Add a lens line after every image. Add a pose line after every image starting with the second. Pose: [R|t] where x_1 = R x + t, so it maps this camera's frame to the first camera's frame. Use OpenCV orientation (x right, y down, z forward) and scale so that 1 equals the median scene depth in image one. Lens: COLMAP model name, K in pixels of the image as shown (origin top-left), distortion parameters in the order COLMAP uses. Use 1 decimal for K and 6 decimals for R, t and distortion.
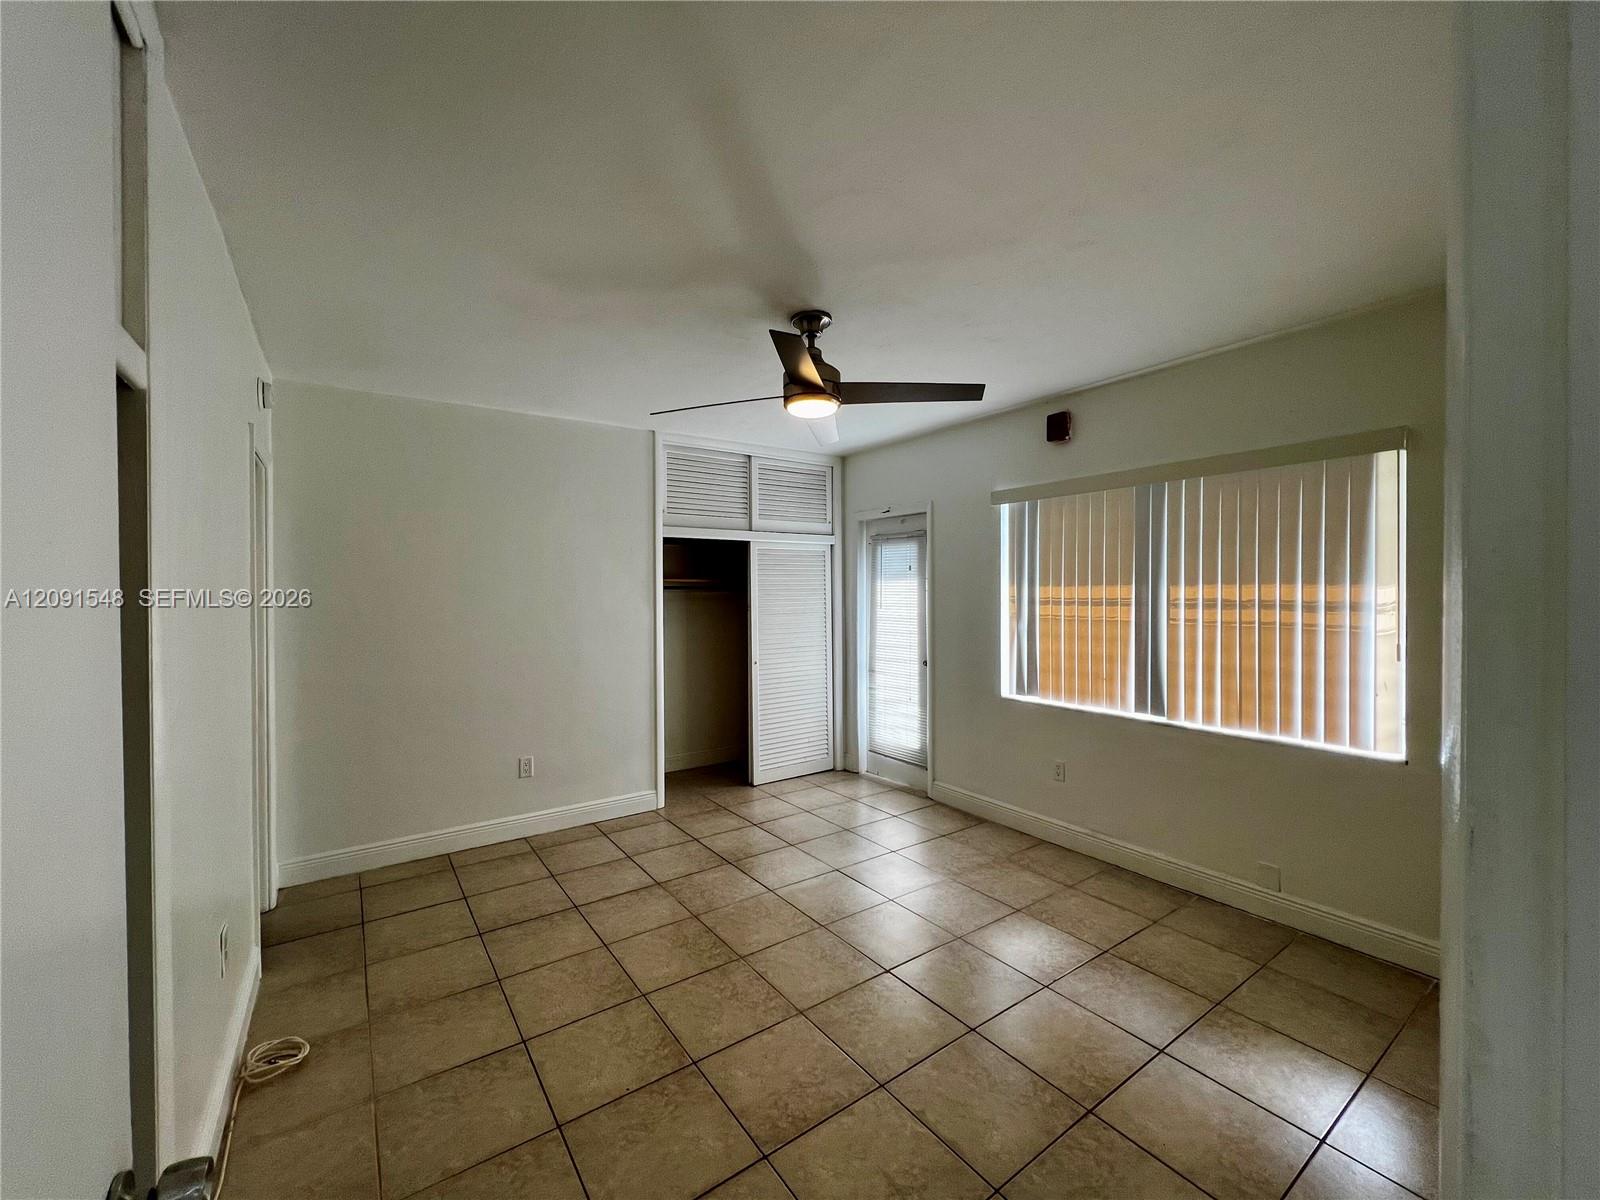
lens RADIAL K [[638.2, 0, 797.4], [0, 638.2, 598.0], [0, 0, 1]] dist [-0.000470, 0.000174]
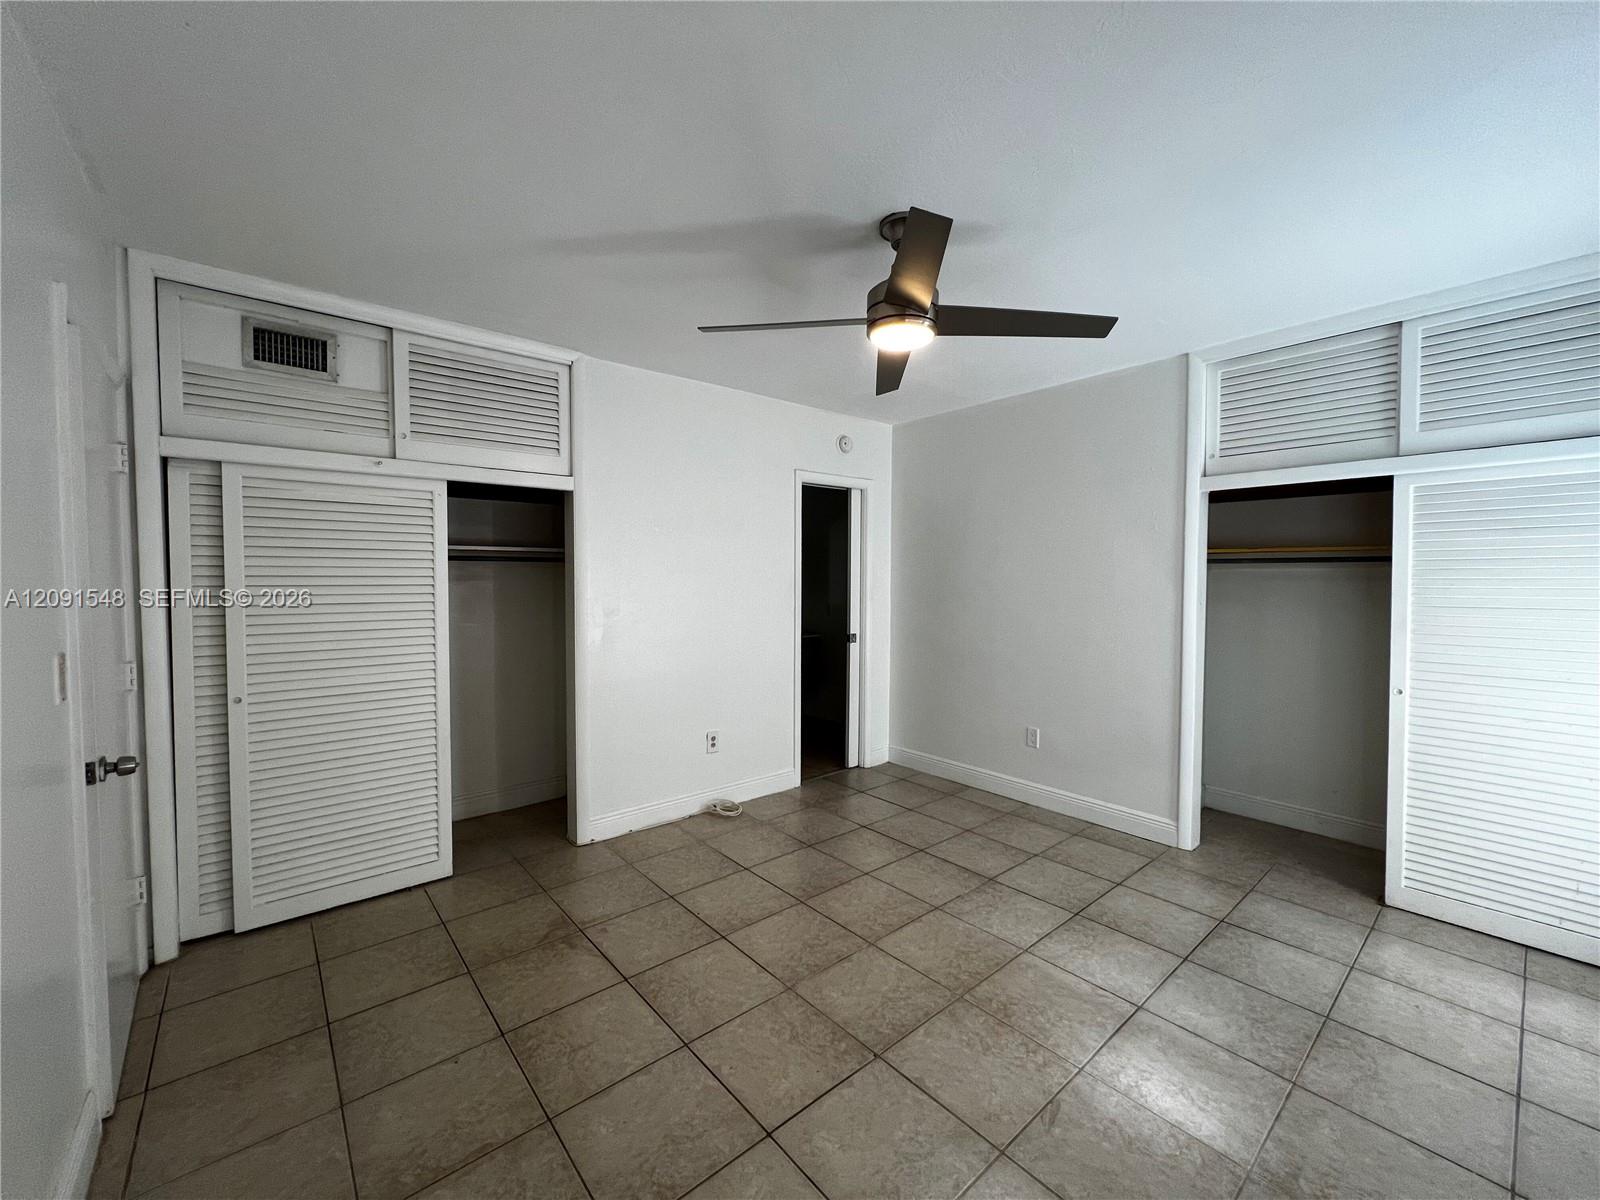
lens RADIAL K [[638.2, 0, 797.4], [0, 638.2, 598.0], [0, 0, 1]] dist [-0.000470, 0.000174]
pose [[0.090273, 0.041848, -0.995037, 0.532738], [-0.011815, 0.999091, 0.040947, 0.002928], [0.995847, 0.008060, 0.090685, 0.506929]]
